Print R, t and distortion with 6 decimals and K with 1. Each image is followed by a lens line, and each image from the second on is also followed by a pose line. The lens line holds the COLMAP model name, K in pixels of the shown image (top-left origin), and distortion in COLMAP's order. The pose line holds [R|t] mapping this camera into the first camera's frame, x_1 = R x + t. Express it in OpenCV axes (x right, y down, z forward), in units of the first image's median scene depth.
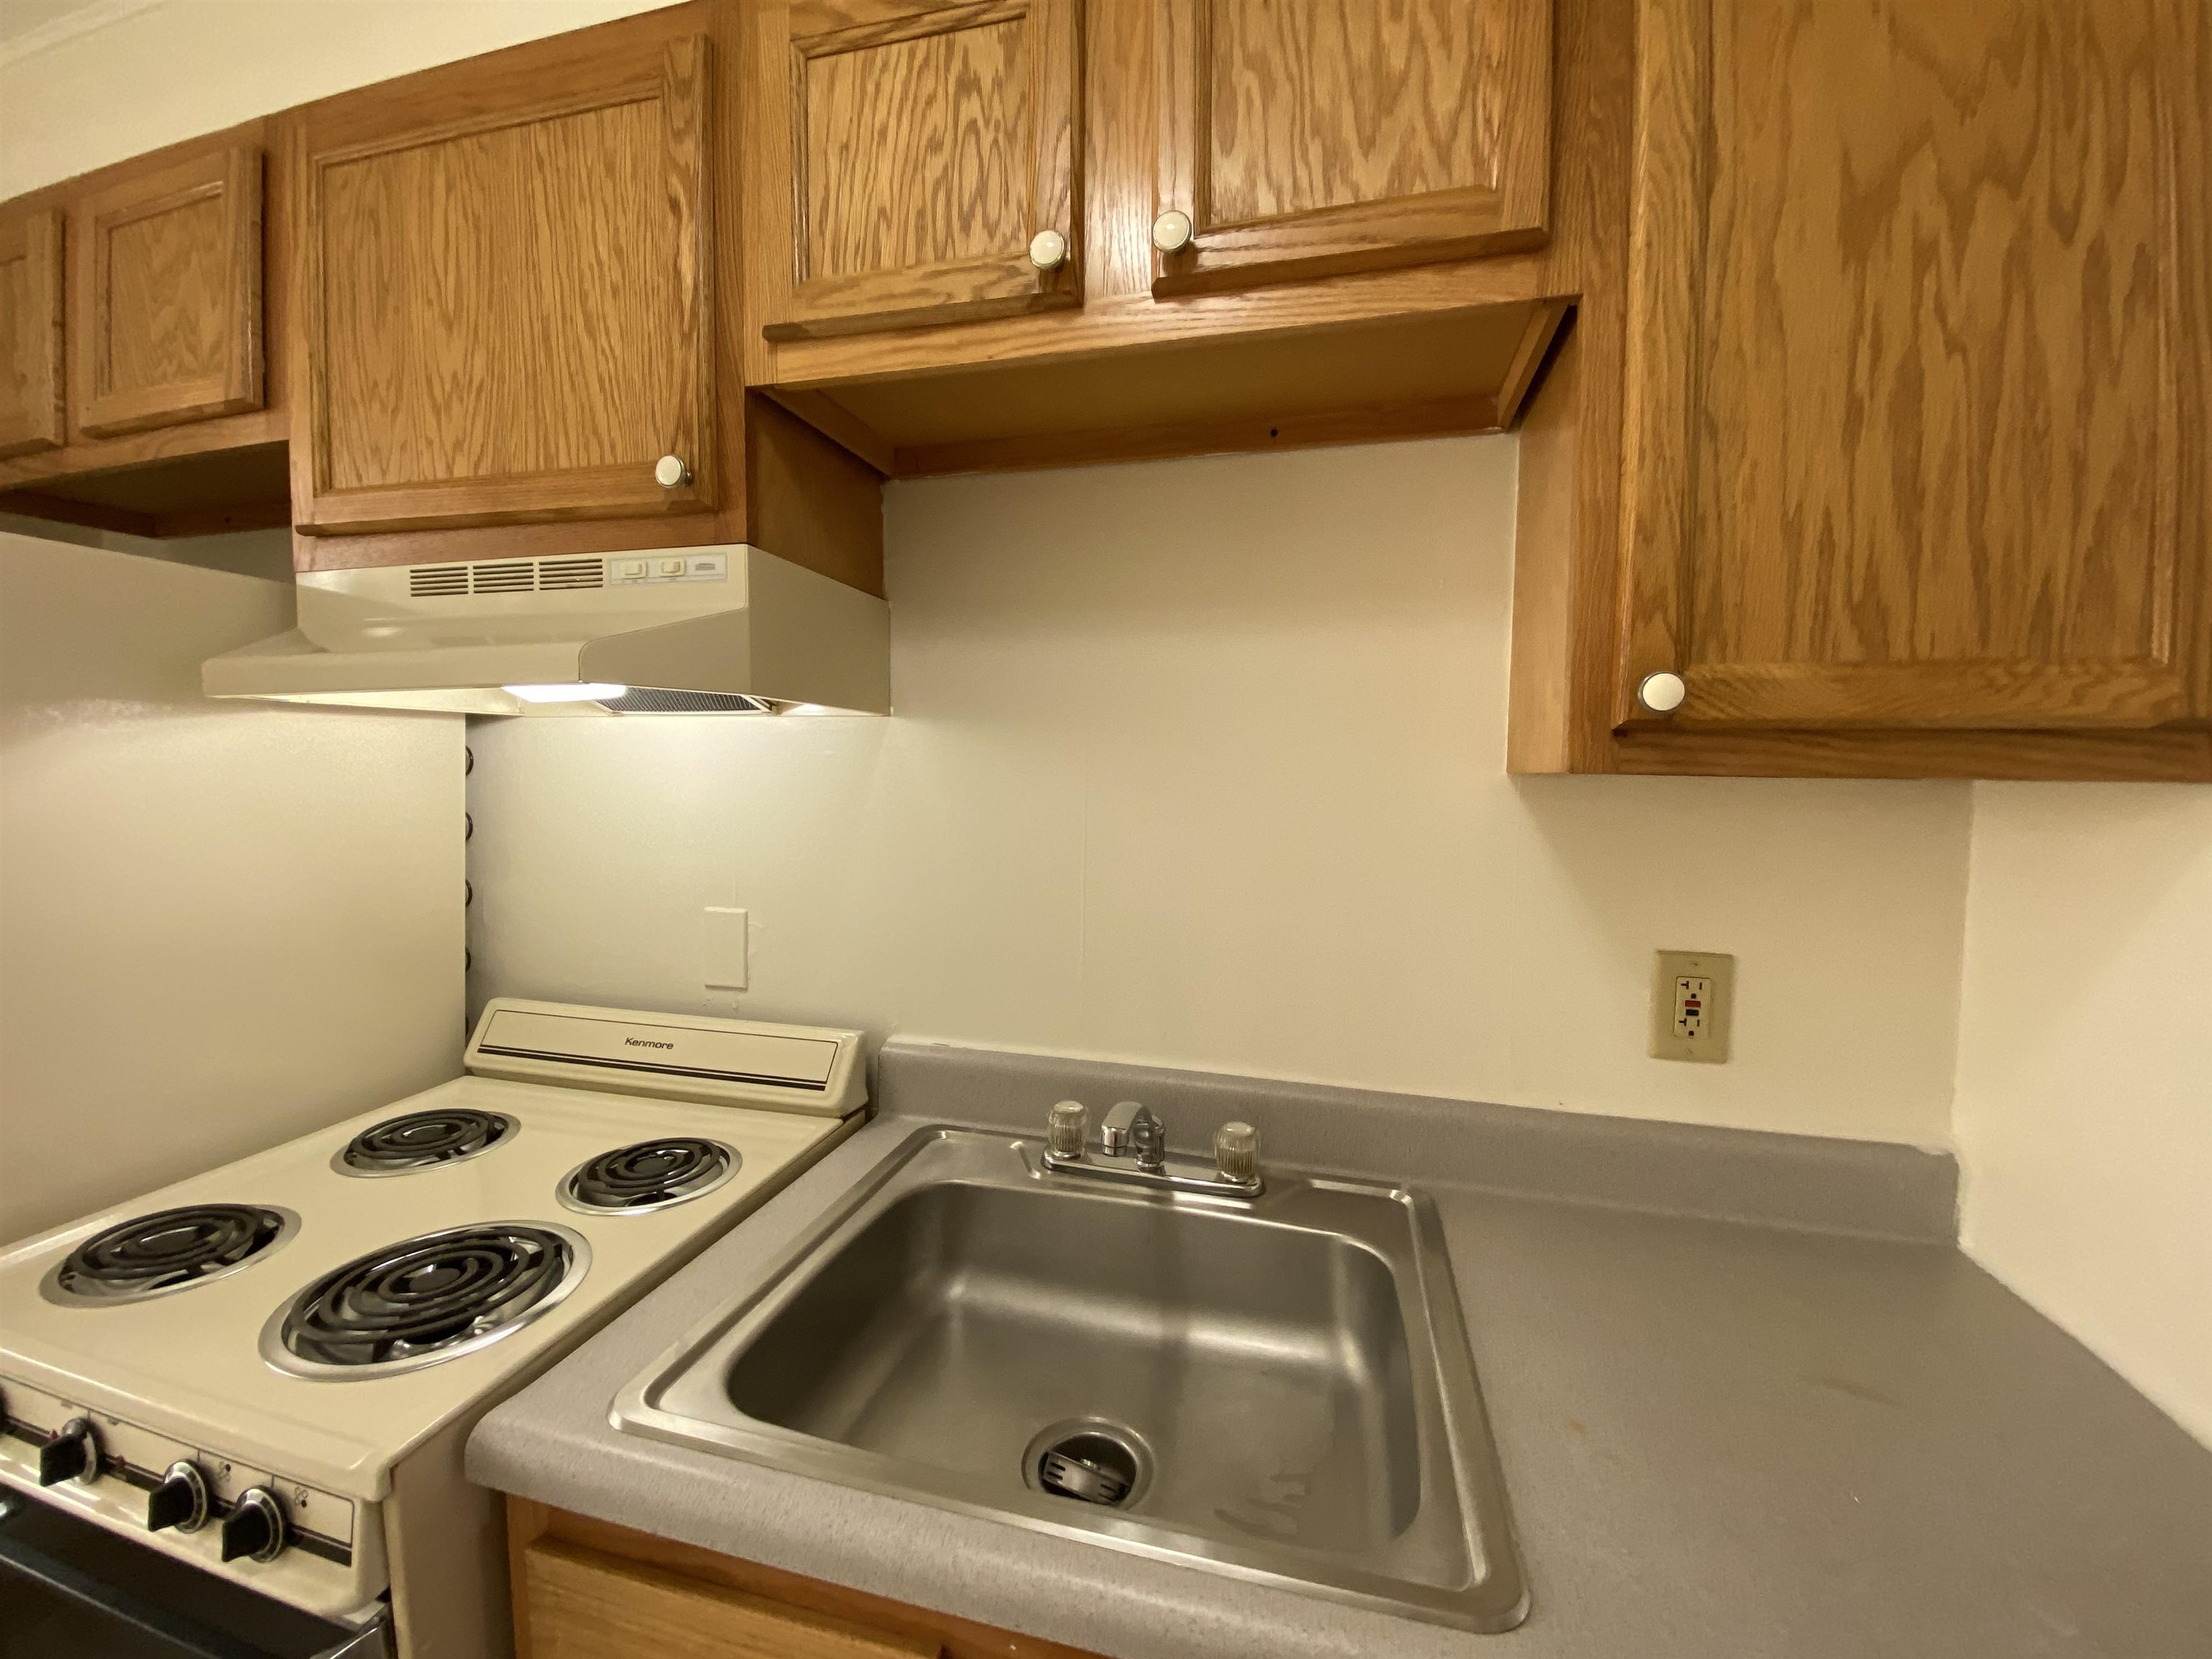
lens RADIAL K [[895.4, 0, 1096.1], [0, 895.4, 820.5], [0, 0, 1]] dist [0.017191, -0.018690]
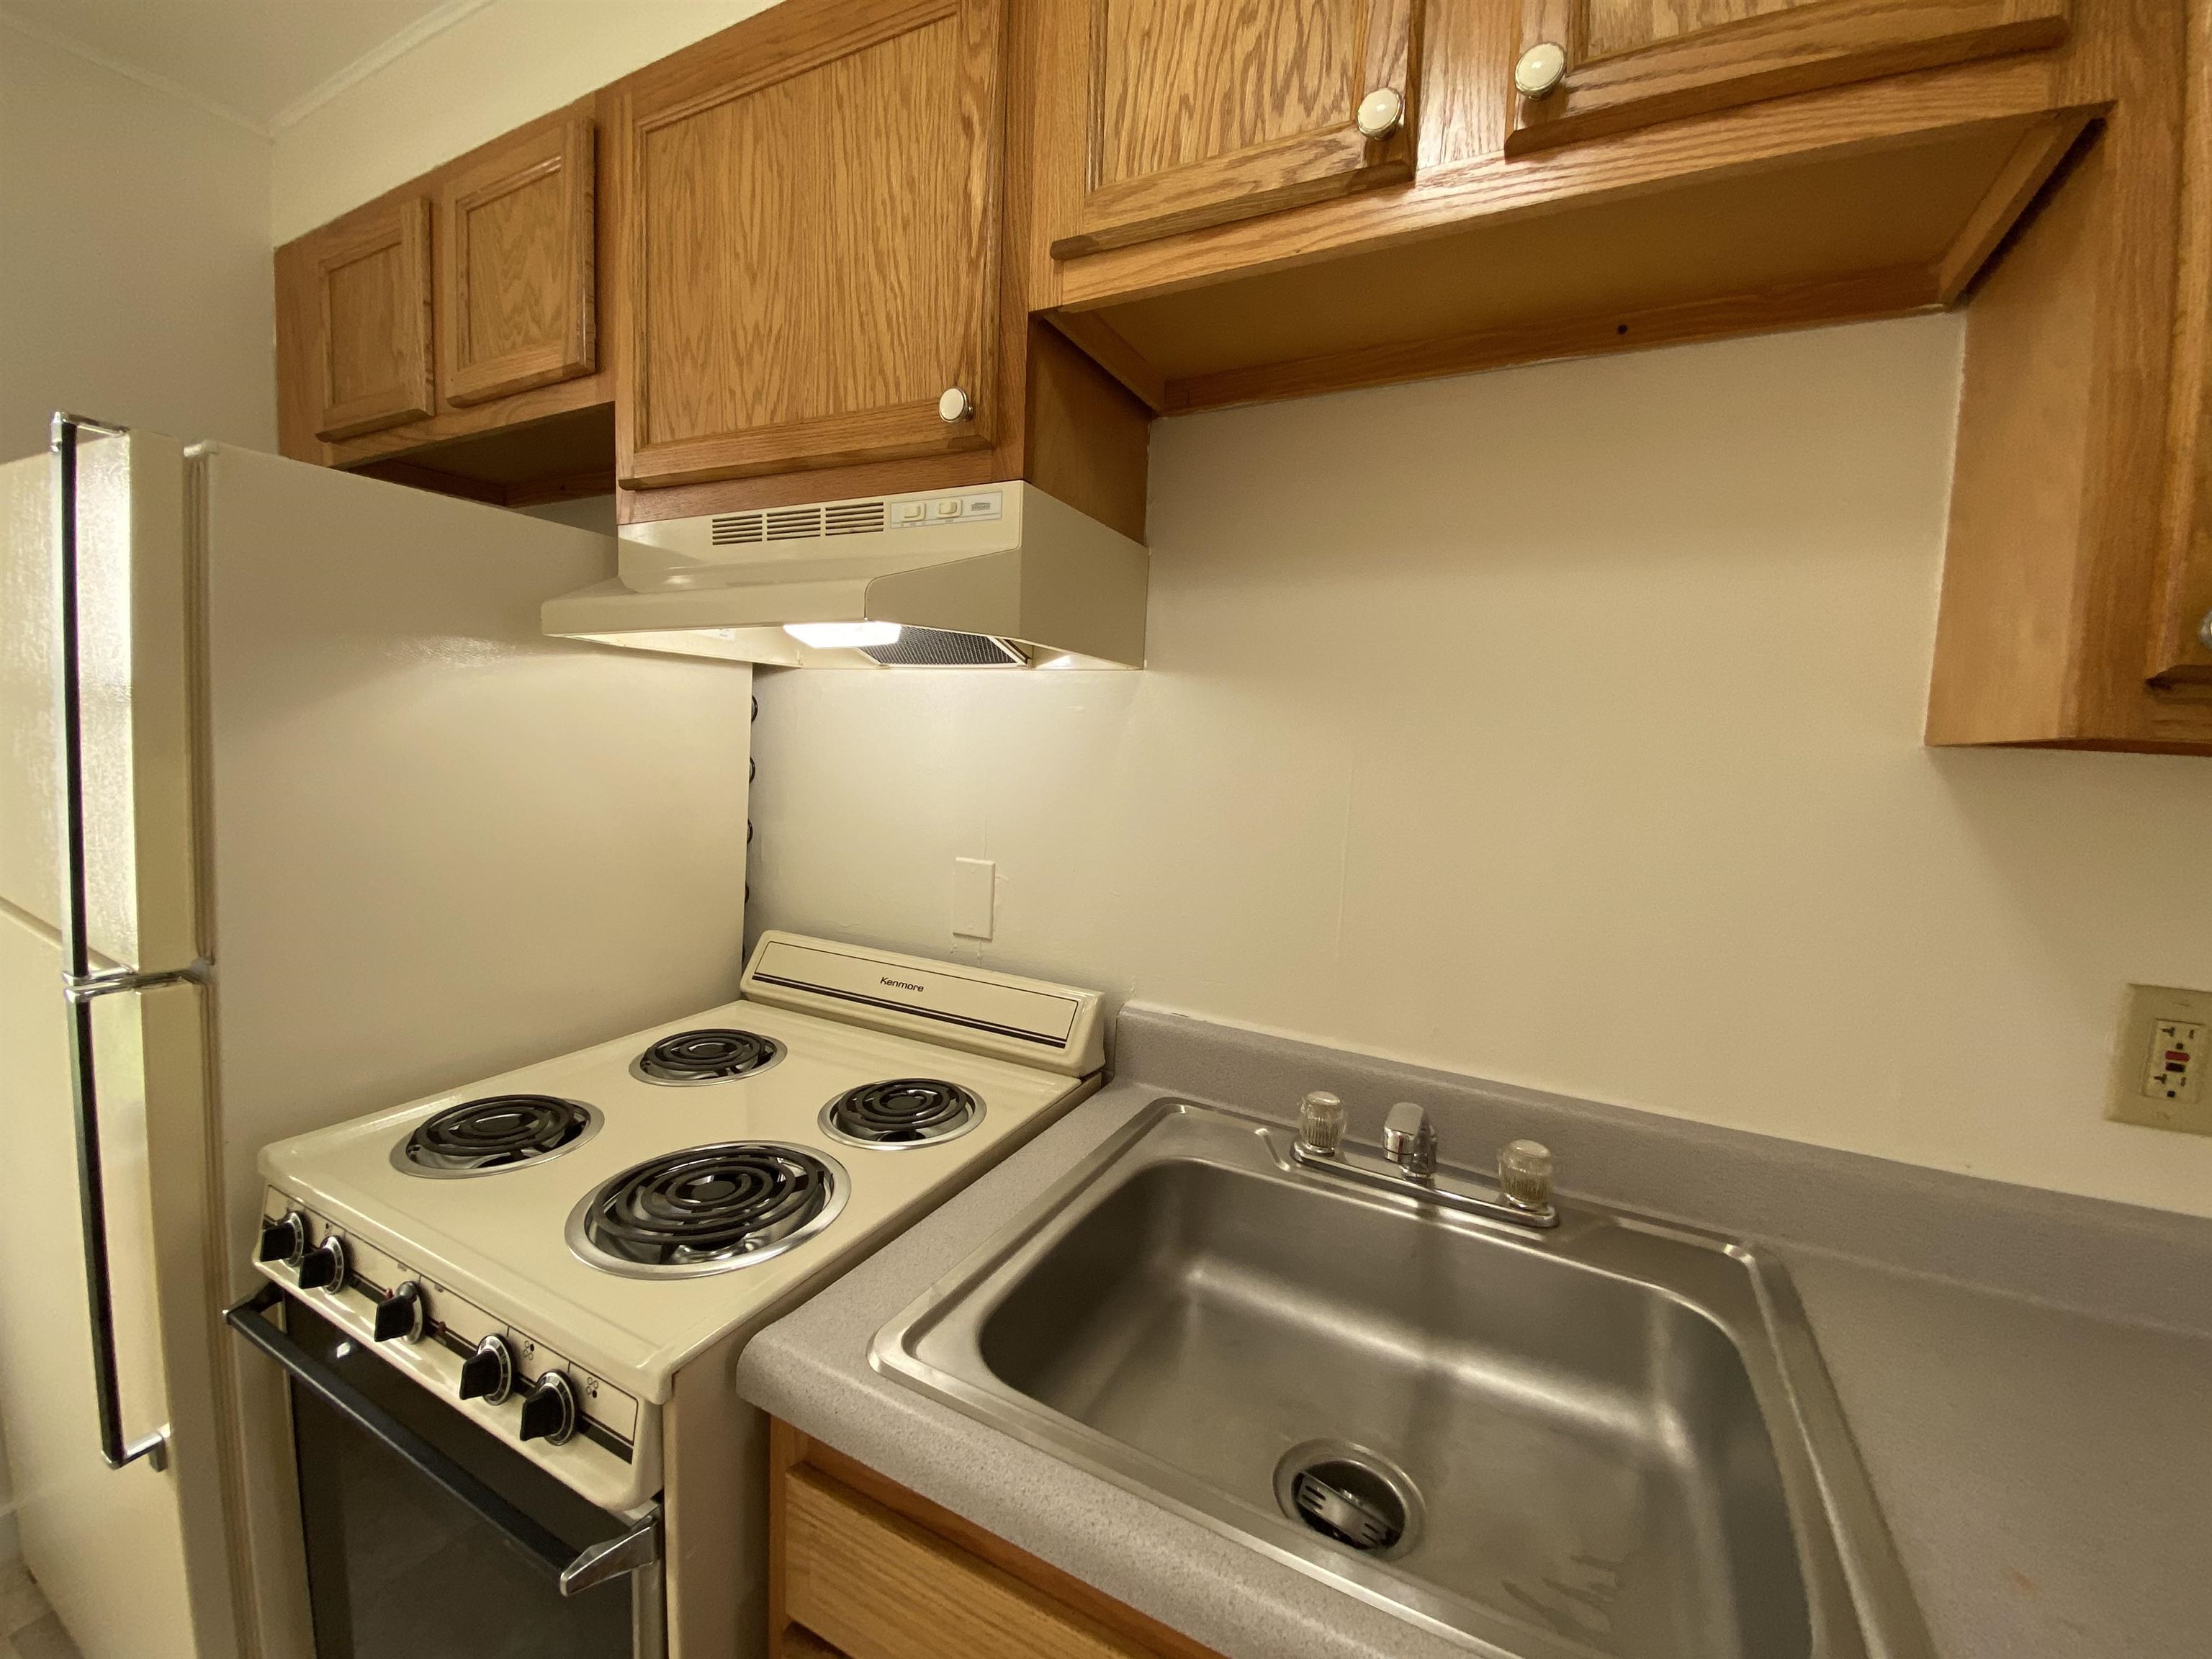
lens RADIAL K [[895.4, 0, 1096.1], [0, 895.4, 820.5], [0, 0, 1]] dist [0.017191, -0.018690]
pose [[0.972895, 0.050789, -0.225599, -0.080401], [-0.045515, 0.998556, 0.028523, 0.027901], [0.226722, -0.017482, 0.973803, 0.079261]]
